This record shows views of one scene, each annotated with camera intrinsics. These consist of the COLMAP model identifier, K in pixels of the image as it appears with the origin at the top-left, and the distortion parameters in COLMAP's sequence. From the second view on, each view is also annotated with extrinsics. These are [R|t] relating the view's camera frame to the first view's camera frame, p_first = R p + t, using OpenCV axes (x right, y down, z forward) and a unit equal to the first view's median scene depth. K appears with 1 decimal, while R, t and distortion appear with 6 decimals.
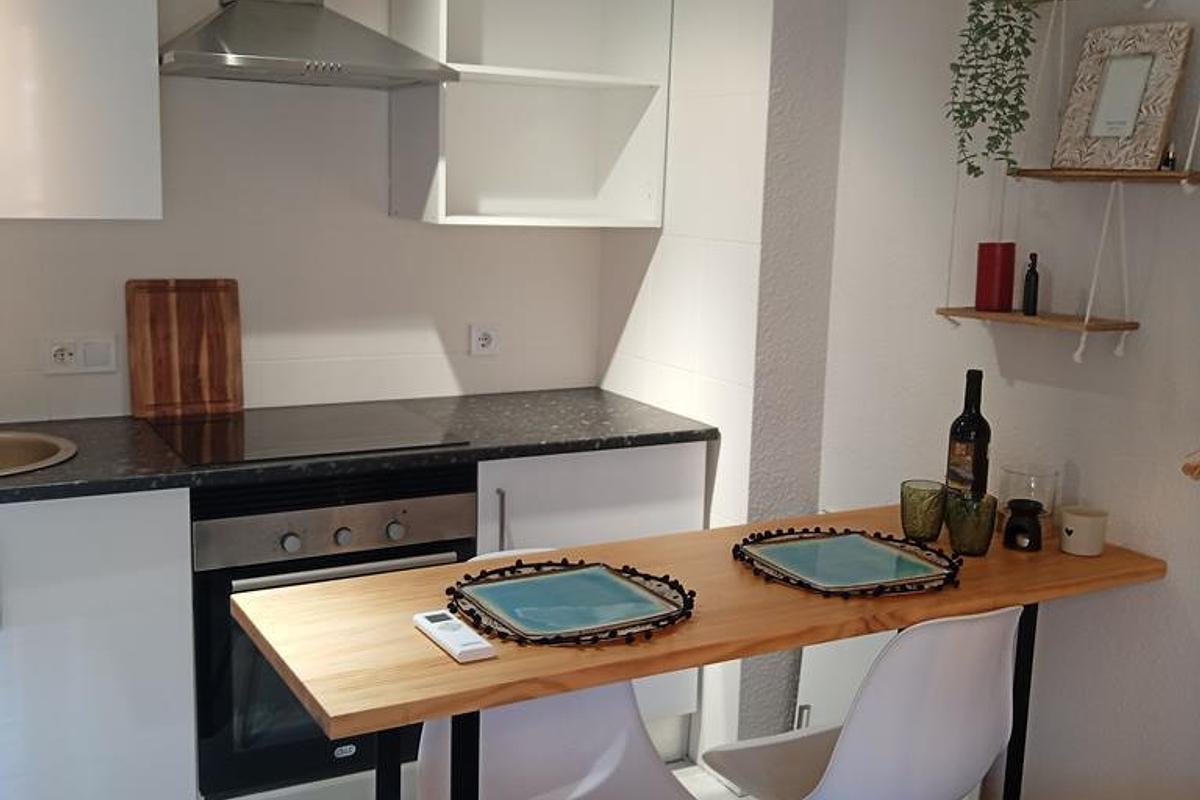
lens RADIAL K [[1286.5, 0, 600.0], [0, 1286.5, 400.0], [0, 0, 1]] dist [0.153023, -0.412643]
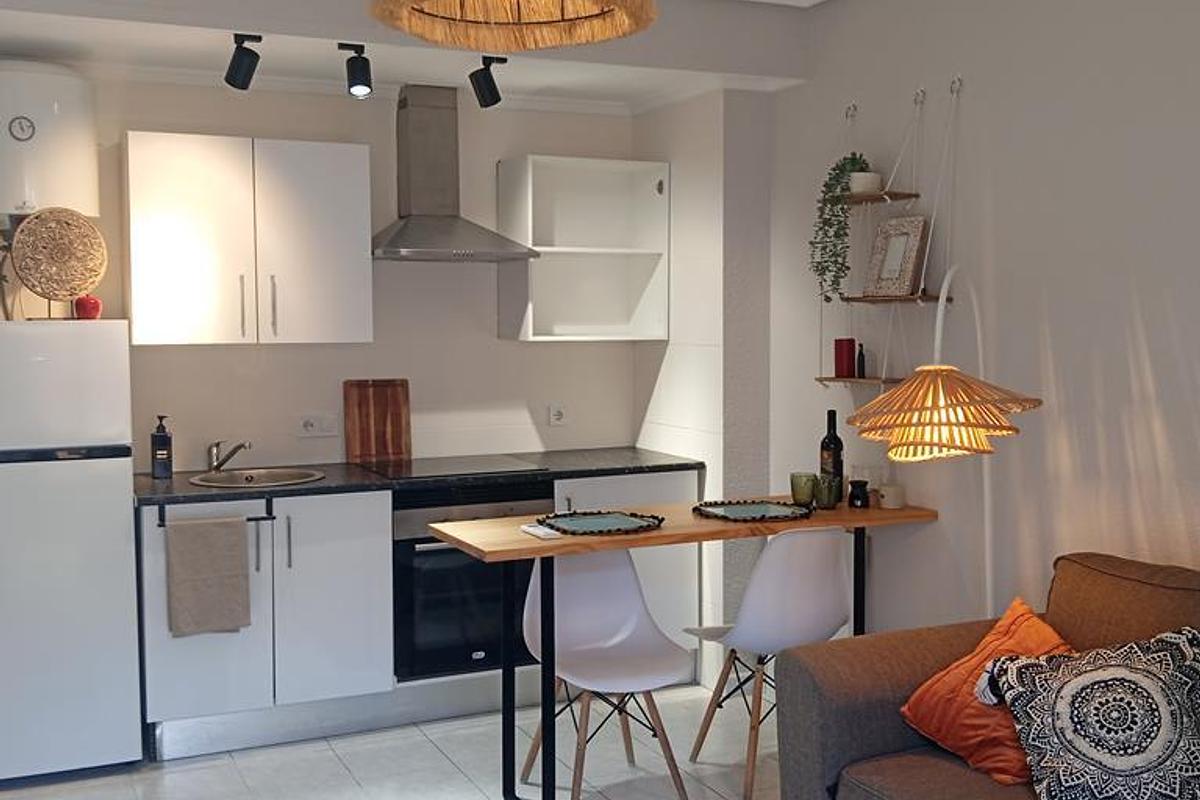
lens RADIAL K [[1286.5, 0, 600.0], [0, 1286.5, 400.0], [0, 0, 1]] dist [0.153023, -0.412643]
pose [[0.997404, -0.028855, -0.065978, 0.074506], [0.021714, 0.994076, -0.106495, 0.119340], [0.068660, 0.104786, 0.992122, -0.636514]]
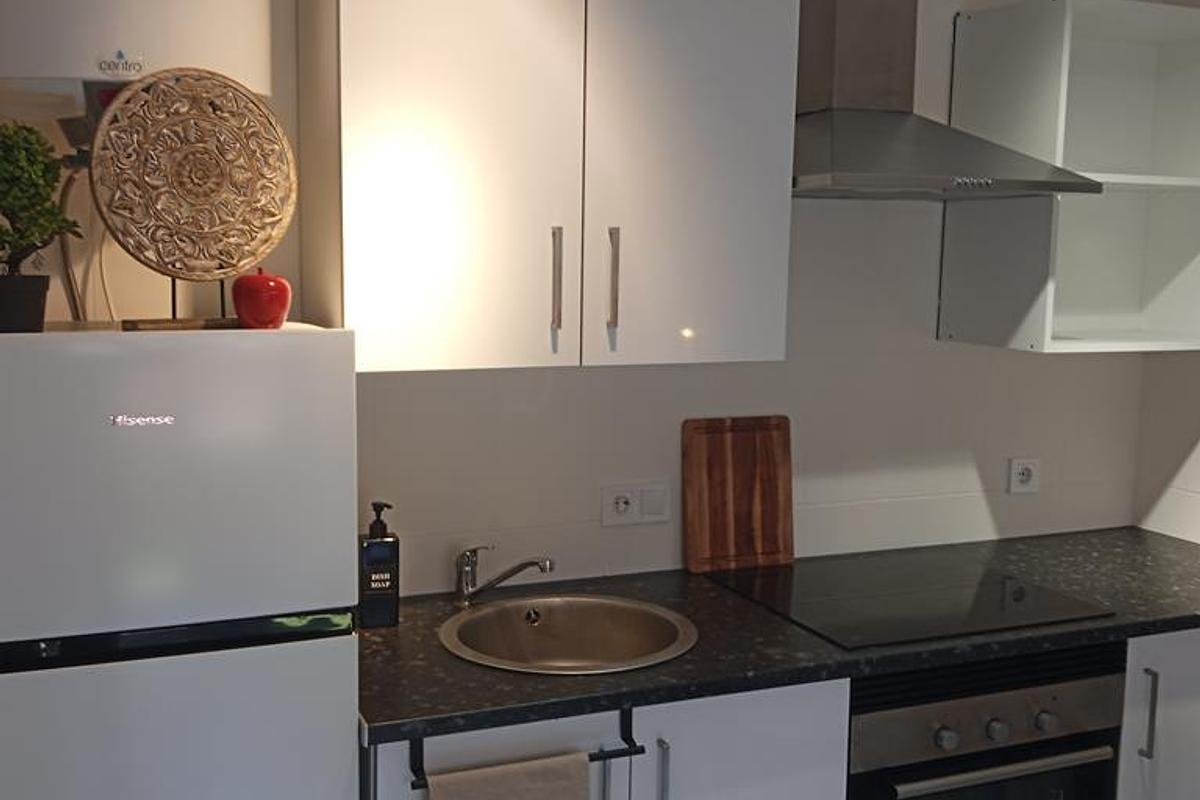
lens RADIAL K [[1286.5, 0, 600.0], [0, 1286.5, 400.0], [0, 0, 1]] dist [0.153023, -0.412643]
pose [[0.995329, -0.005537, -0.096384, -0.342770], [0.000064, 0.998392, -0.056693, -0.056409], [0.096543, 0.056422, 0.993728, 0.106469]]
